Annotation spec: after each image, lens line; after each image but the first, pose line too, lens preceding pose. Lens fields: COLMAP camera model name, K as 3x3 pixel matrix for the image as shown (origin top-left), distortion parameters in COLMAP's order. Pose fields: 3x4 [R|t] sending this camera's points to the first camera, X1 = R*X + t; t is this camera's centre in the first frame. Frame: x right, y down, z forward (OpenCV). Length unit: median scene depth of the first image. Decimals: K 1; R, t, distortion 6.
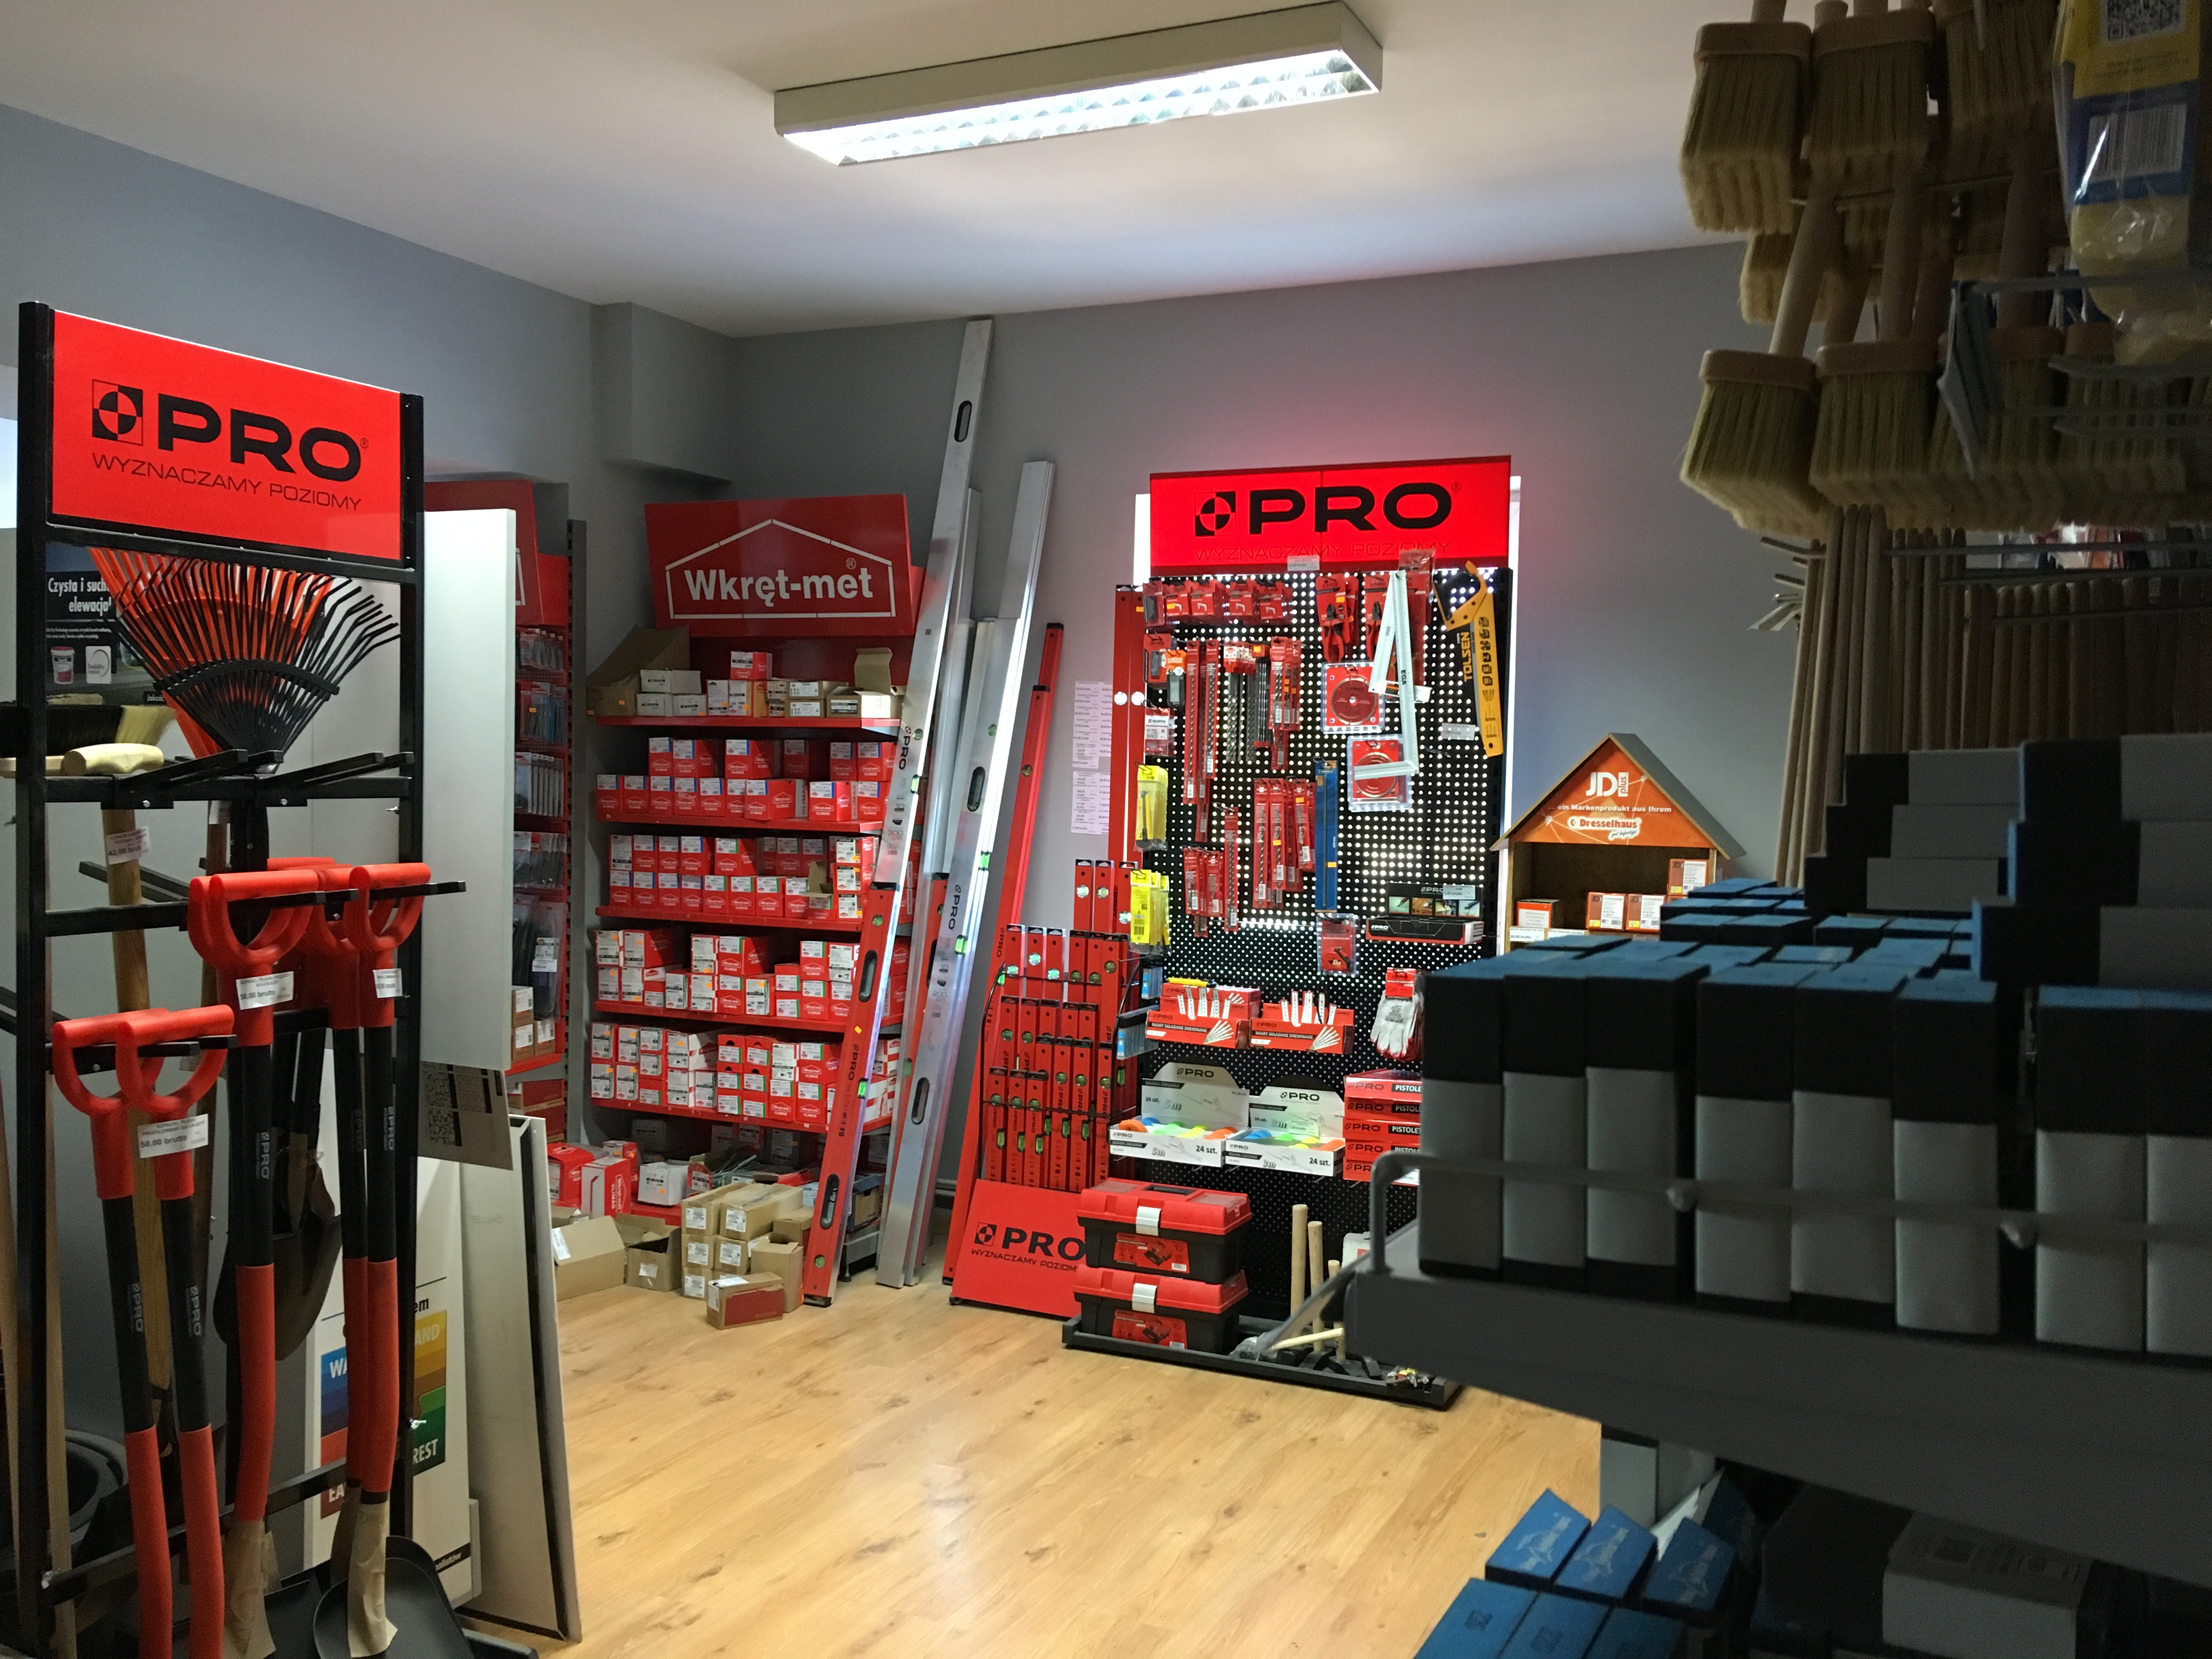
lens RADIAL K [[1852.9, 0, 1108.4], [0, 1852.9, 838.3], [0, 0, 1]] dist [0.092206, -0.137747]
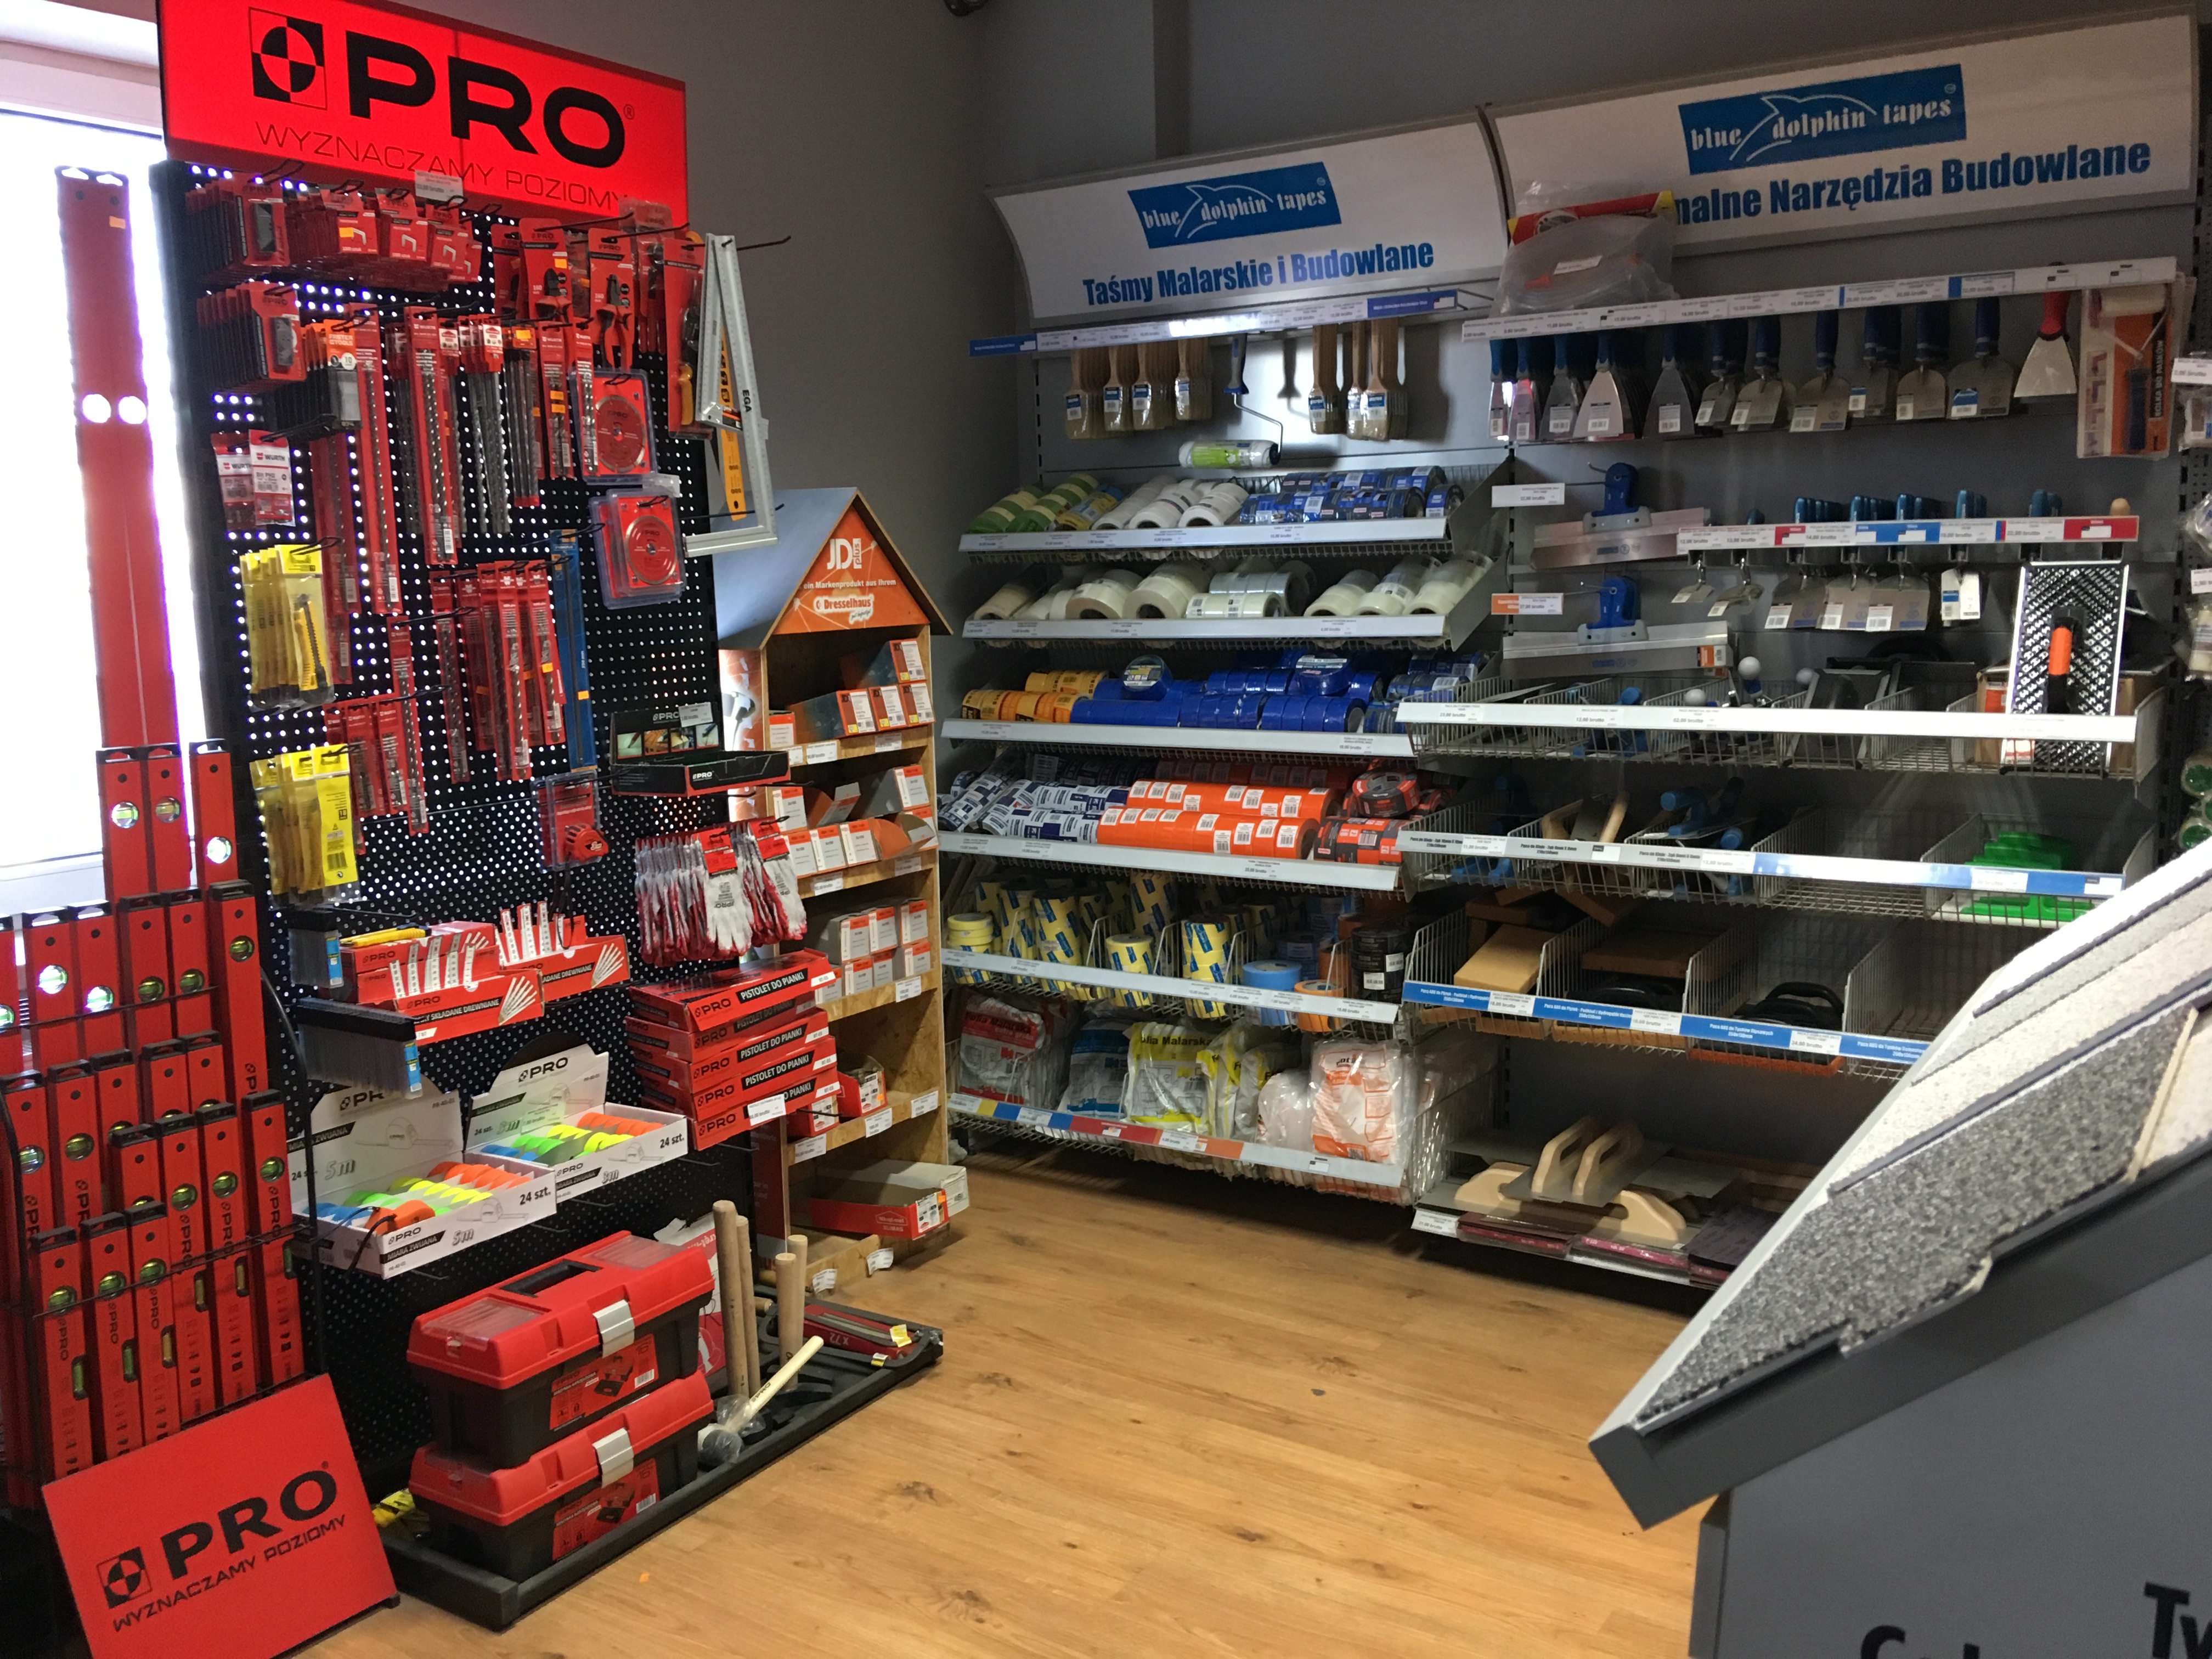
lens RADIAL K [[1869.3, 0, 1107.5], [0, 1869.3, 835.8], [0, 0, 1]] dist [0.101900, -0.145825]
pose [[0.148773, -0.170736, 0.974020, -0.479024], [0.066813, 0.984467, 0.162362, -0.030399], [-0.986612, 0.040922, 0.157869, 0.707122]]
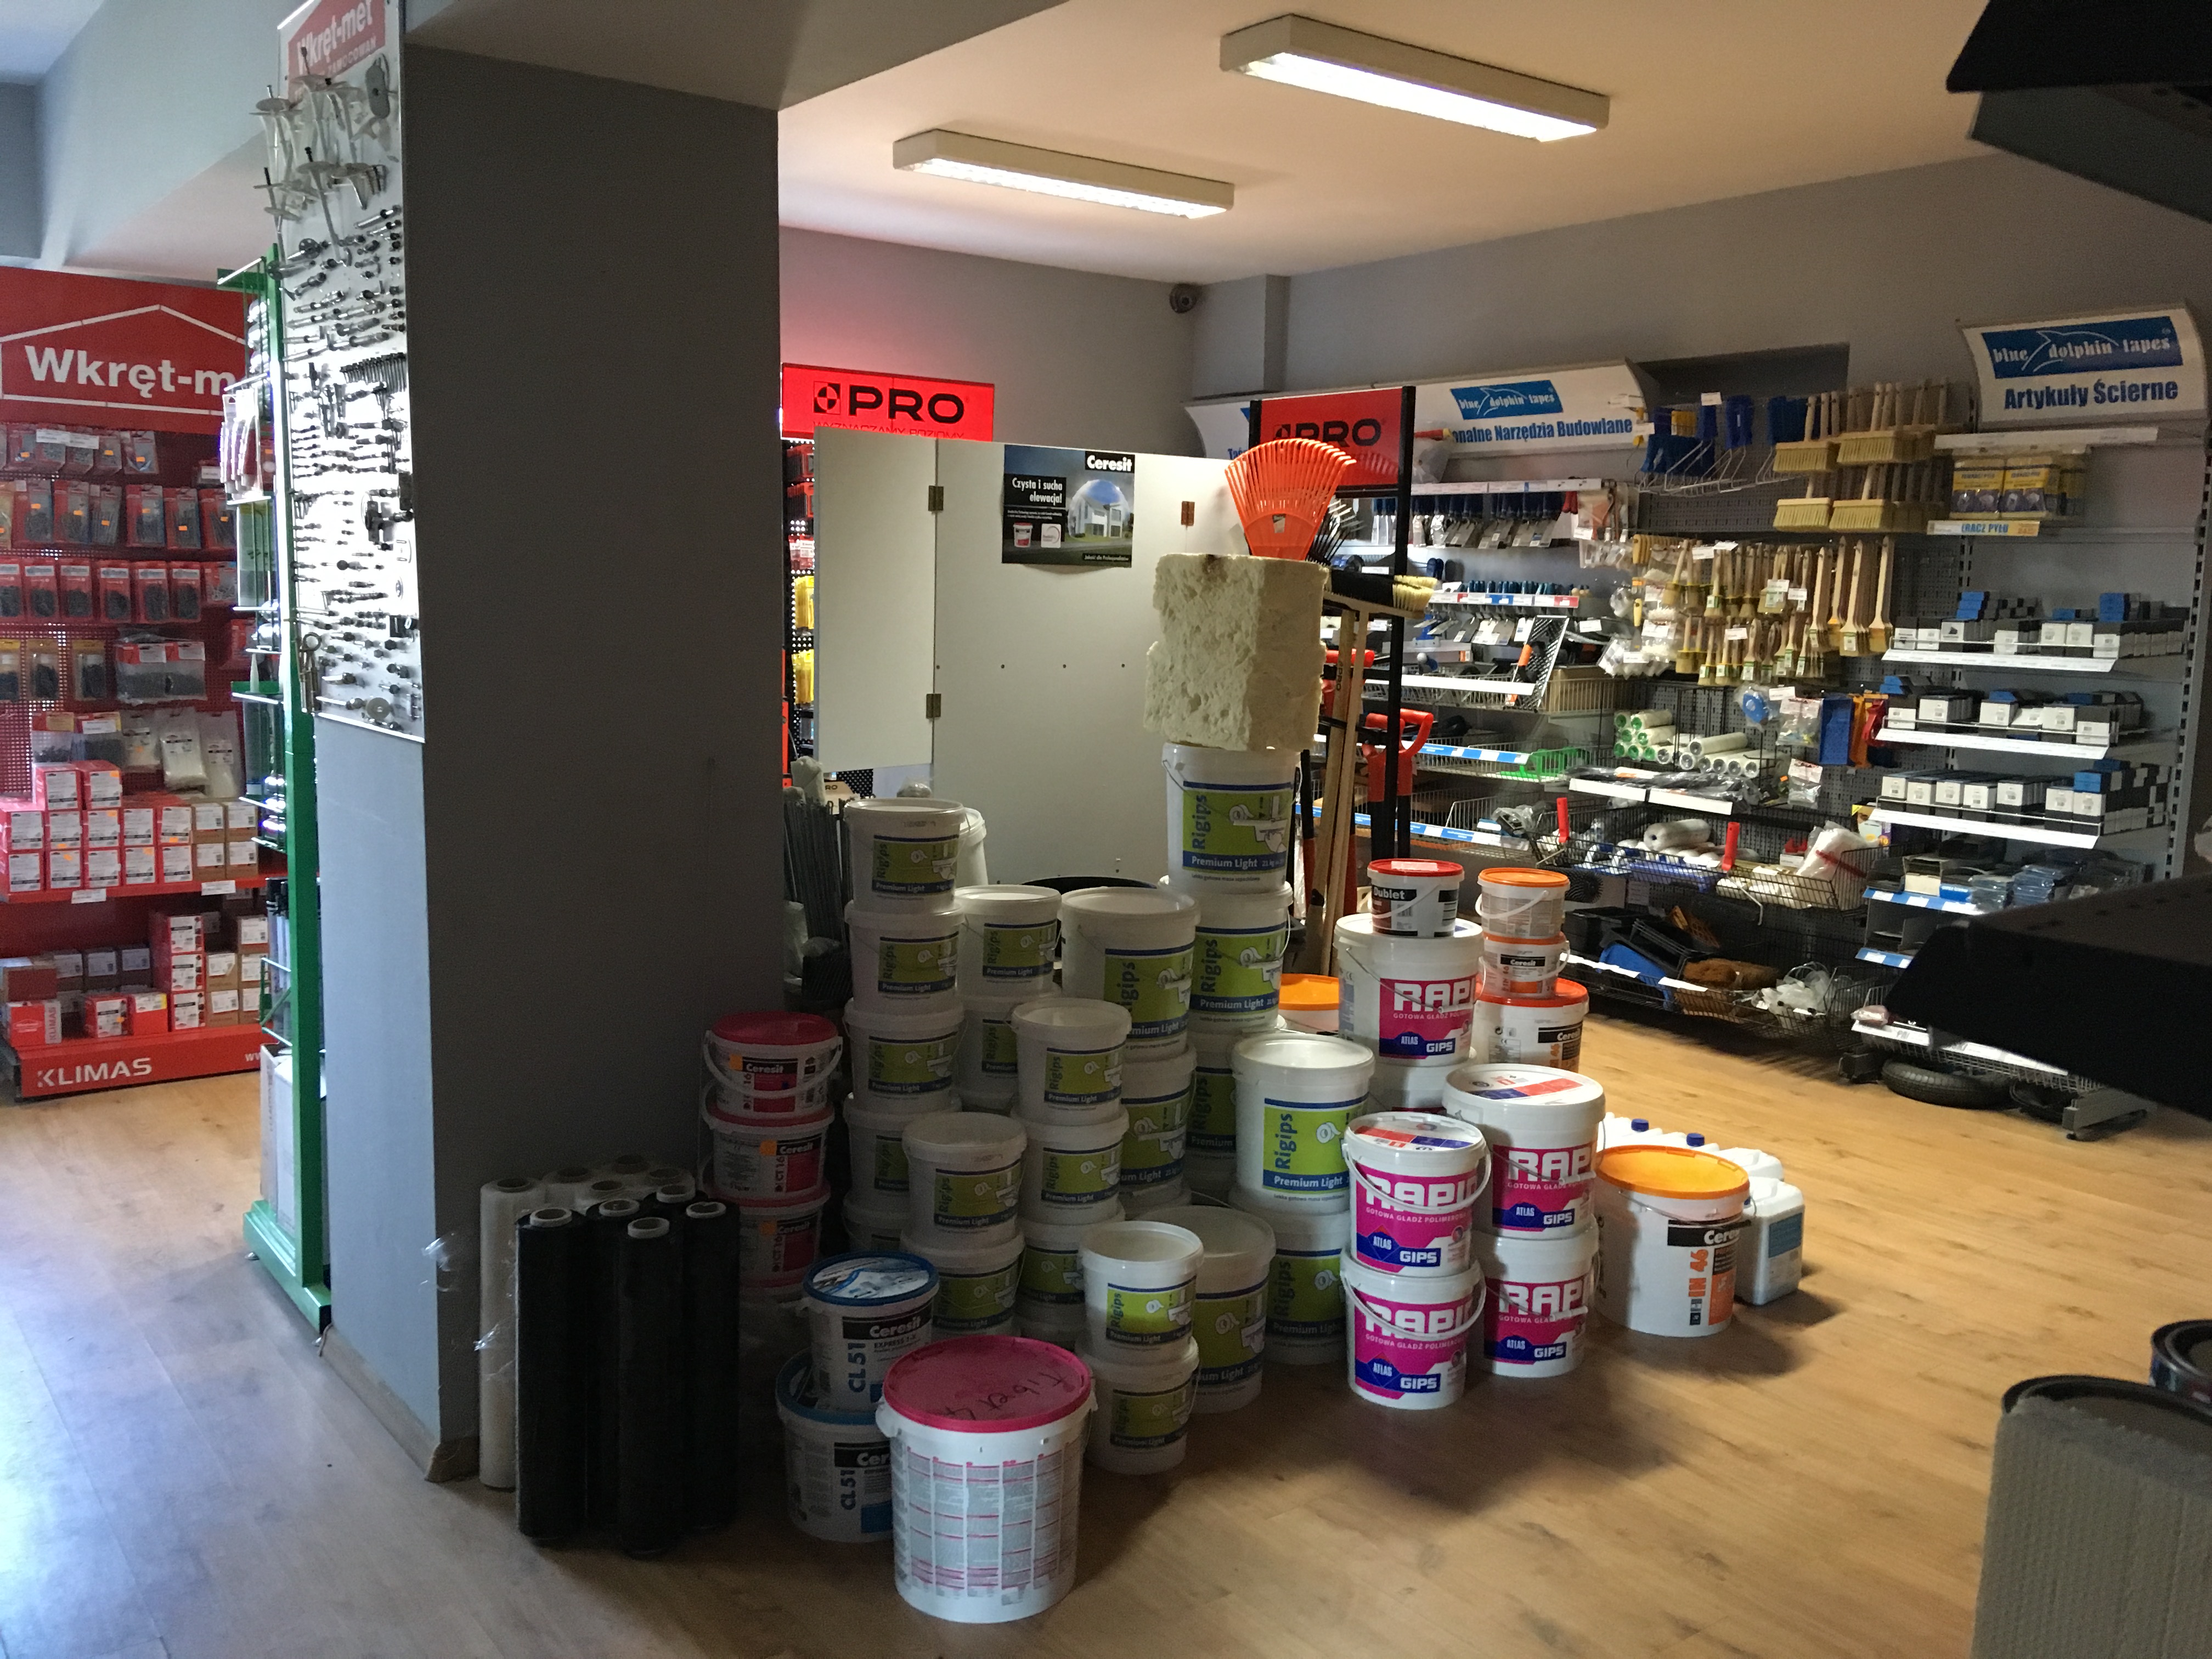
lens RADIAL K [[1855.3, 0, 1107.2], [0, 1855.3, 839.4], [0, 0, 1]] dist [0.116665, -0.177408]
pose [[0.468702, -0.135833, 0.872851, -1.169220], [0.026330, 0.989816, 0.139896, -0.033961], [-0.882964, -0.042588, 0.467505, 0.120558]]
